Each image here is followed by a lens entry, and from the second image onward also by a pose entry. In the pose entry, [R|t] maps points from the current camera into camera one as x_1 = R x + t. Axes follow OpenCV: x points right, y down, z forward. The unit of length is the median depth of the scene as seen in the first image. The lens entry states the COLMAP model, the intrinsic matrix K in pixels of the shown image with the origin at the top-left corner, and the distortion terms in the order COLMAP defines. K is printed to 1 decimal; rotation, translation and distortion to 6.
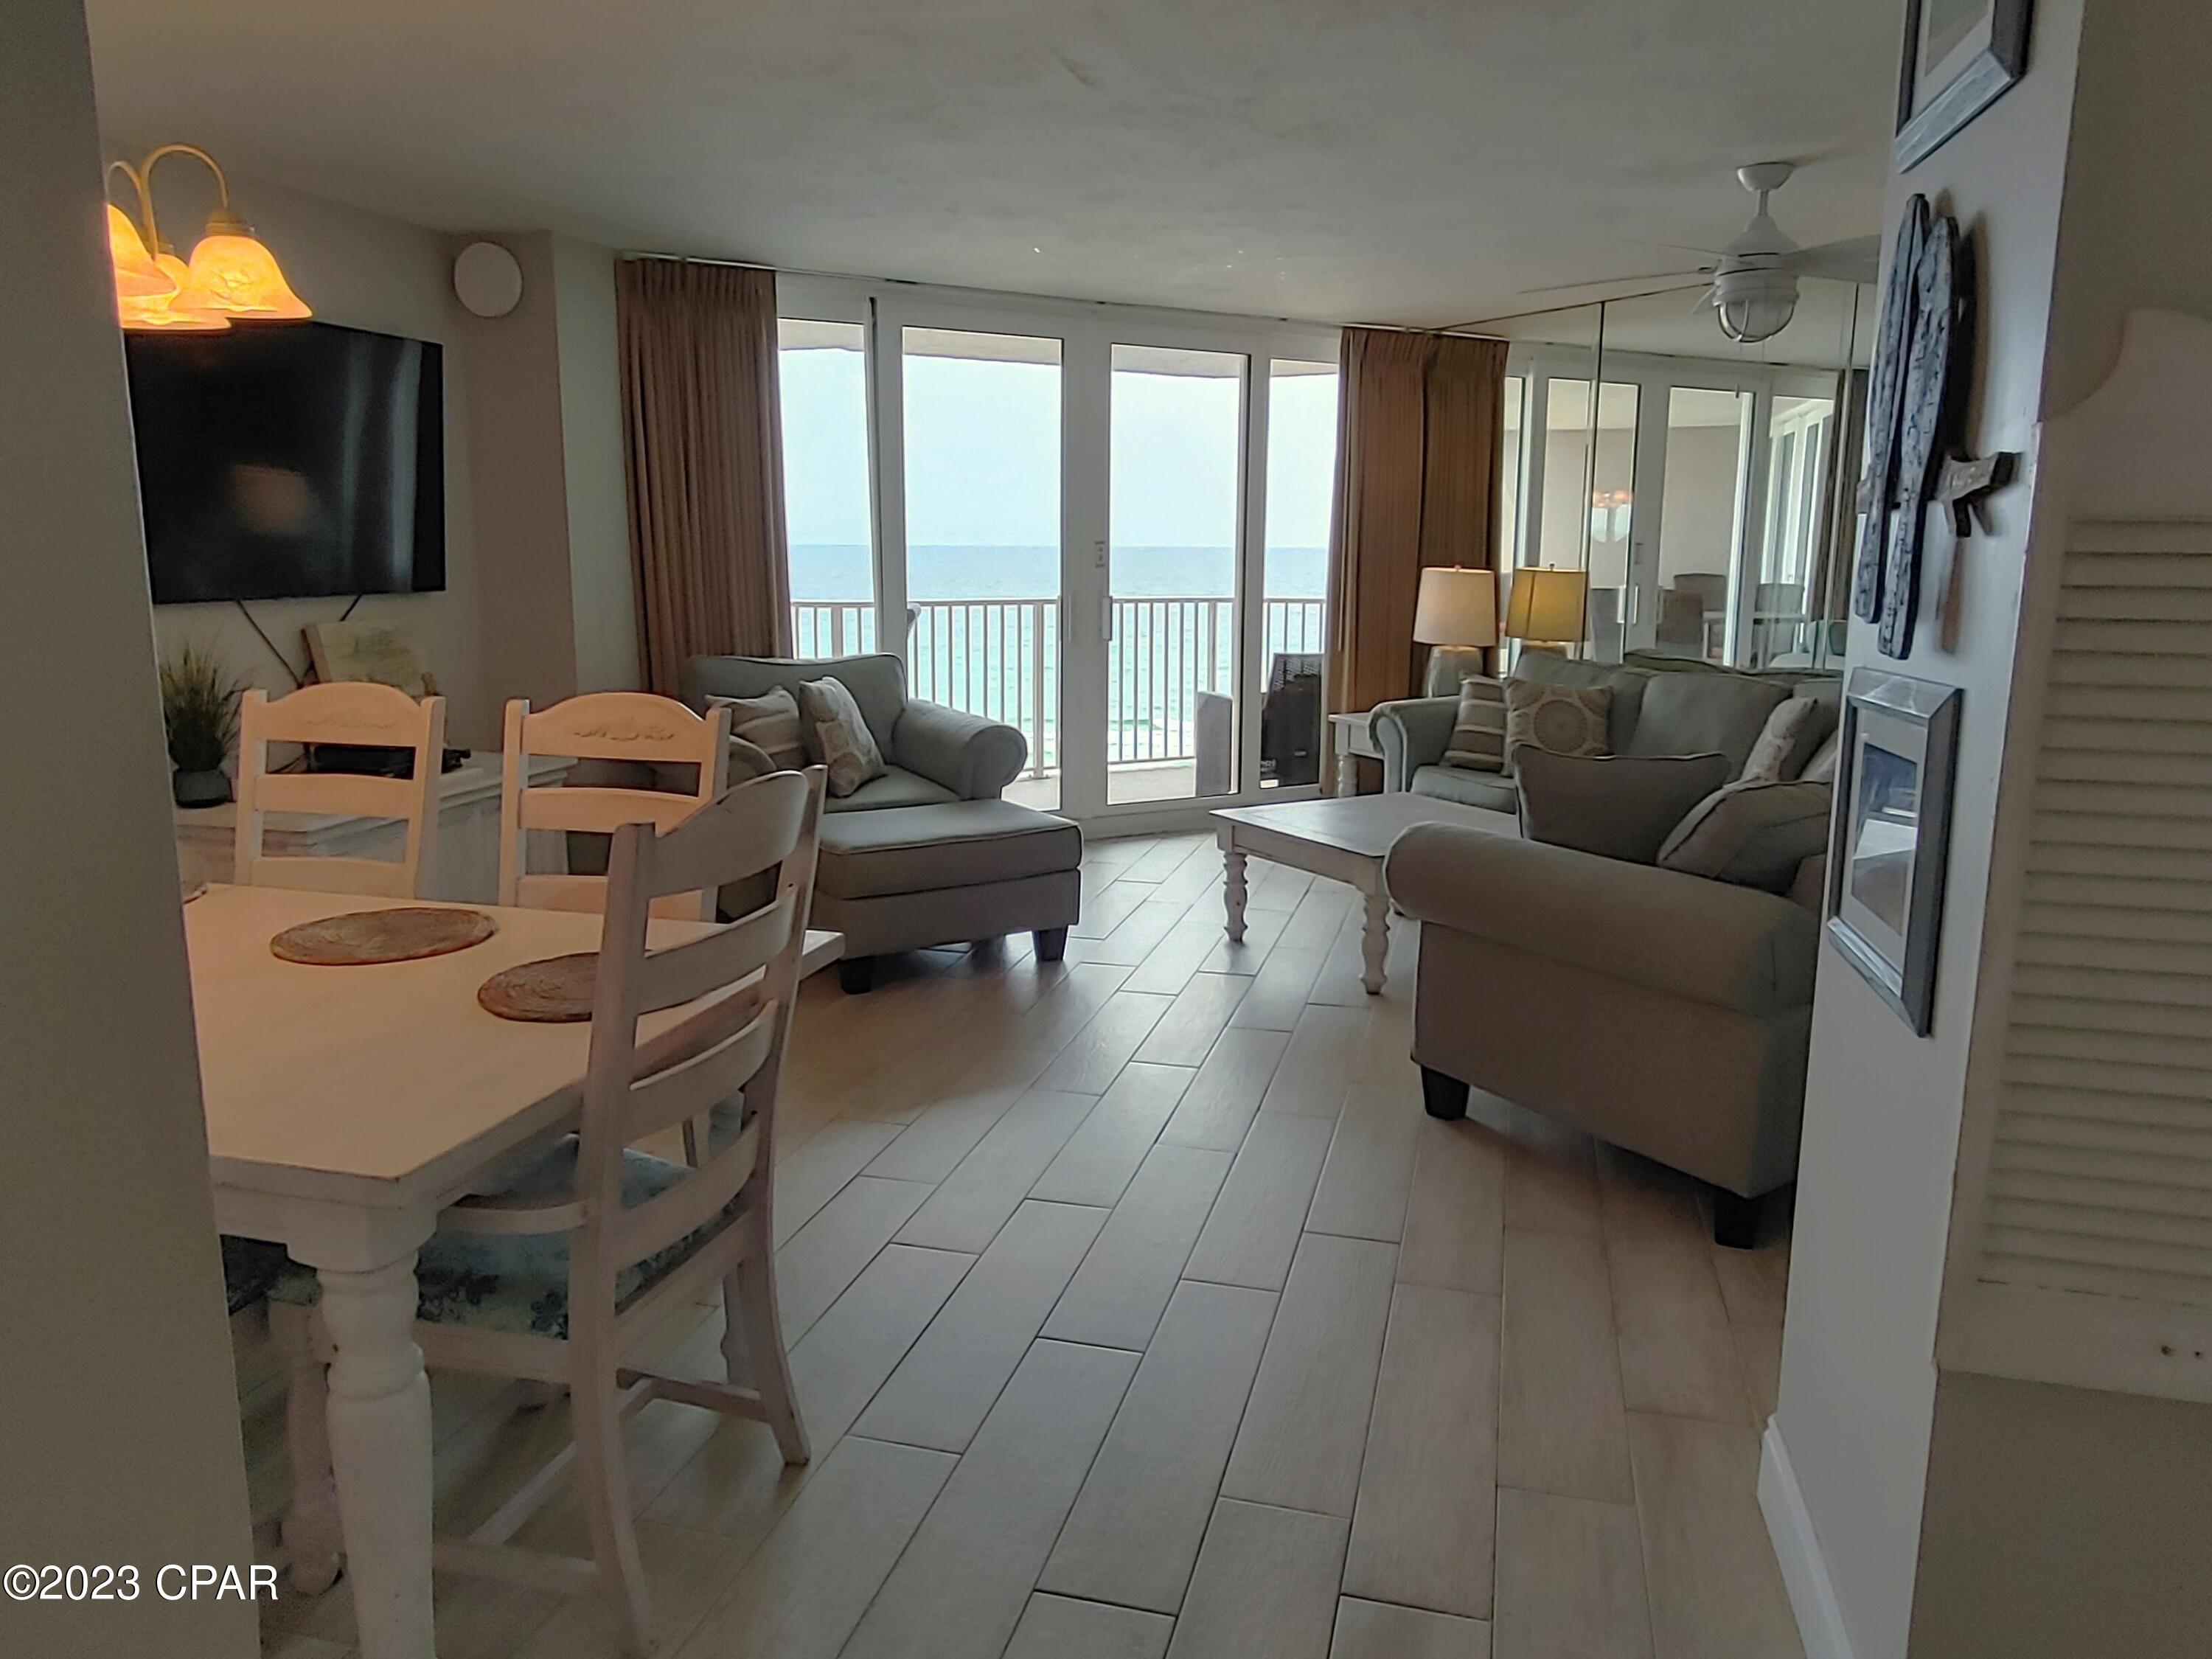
lens RADIAL K [[1517.1, 0, 1115.6], [0, 1517.1, 840.2], [0, 0, 1]] dist [-0.000017, -0.005912]
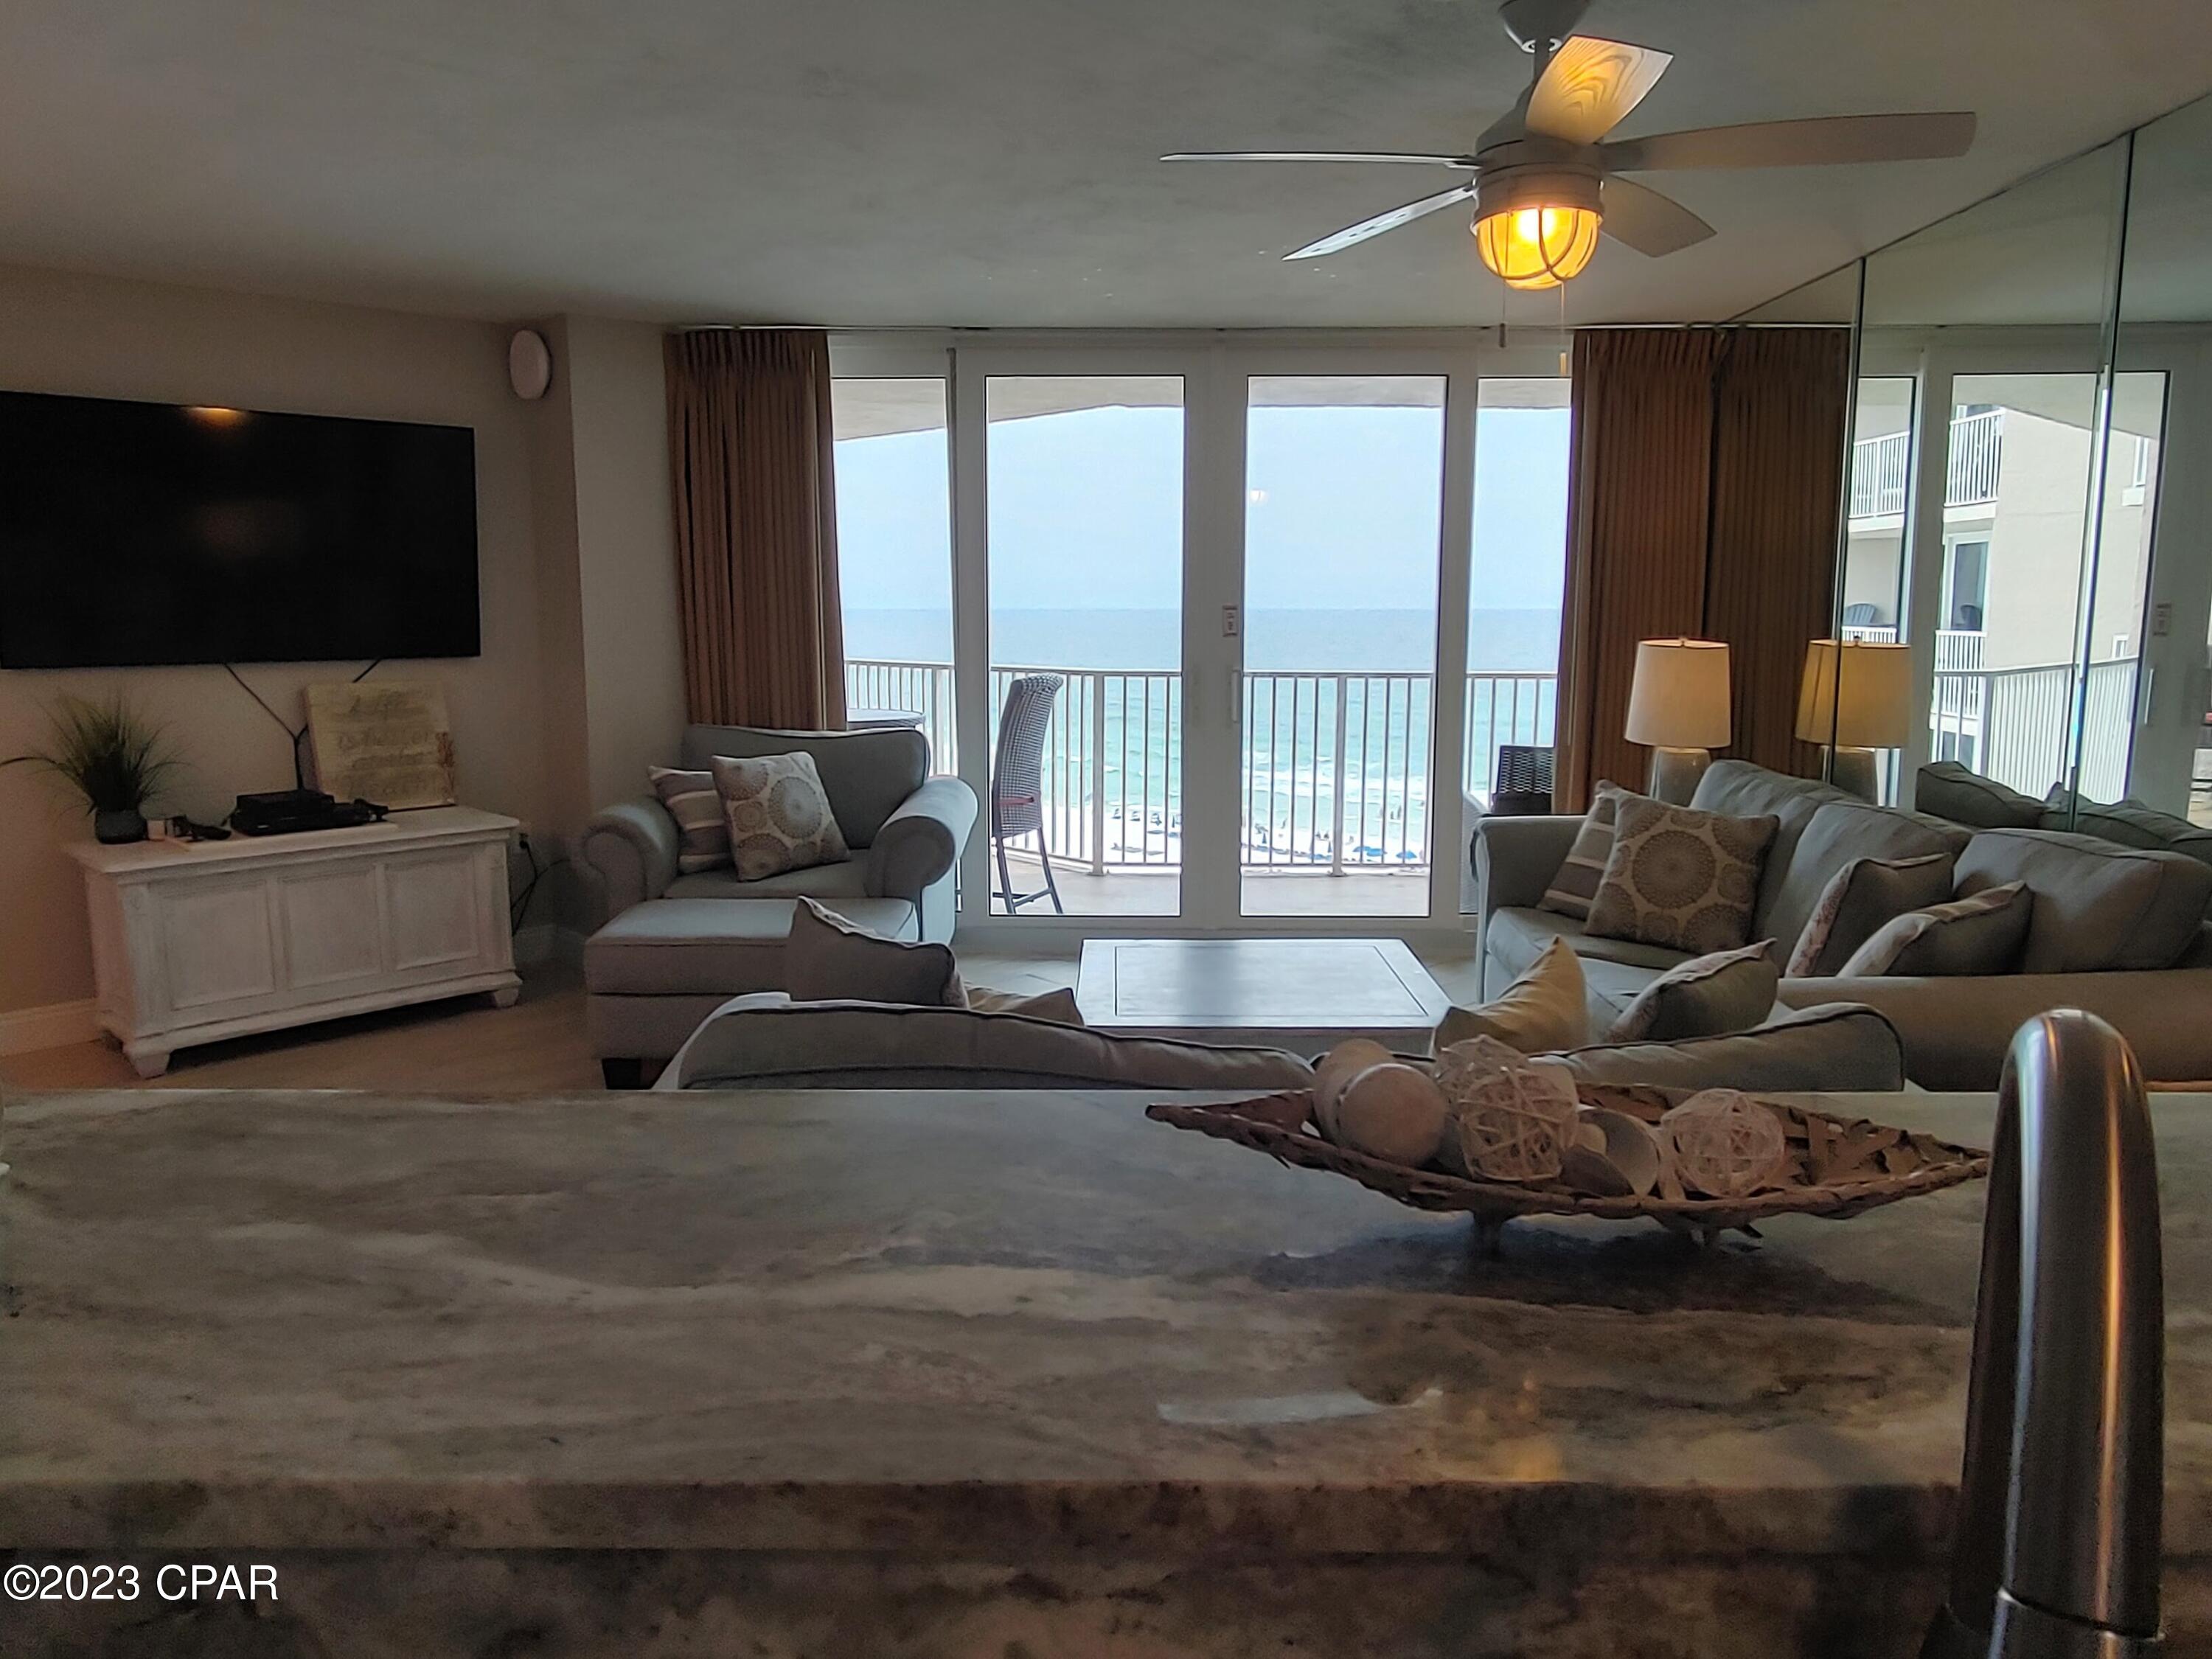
lens RADIAL K [[1517.1, 0, 1107.9], [0, 1517.1, 815.5], [0, 0, 1]] dist [-0.000017, -0.005912]
pose [[0.856499, 0.065818, -0.511936, 0.381575], [-0.094190, 0.995113, -0.029647, -0.048603], [0.507483, 0.073612, 0.858512, 0.244667]]
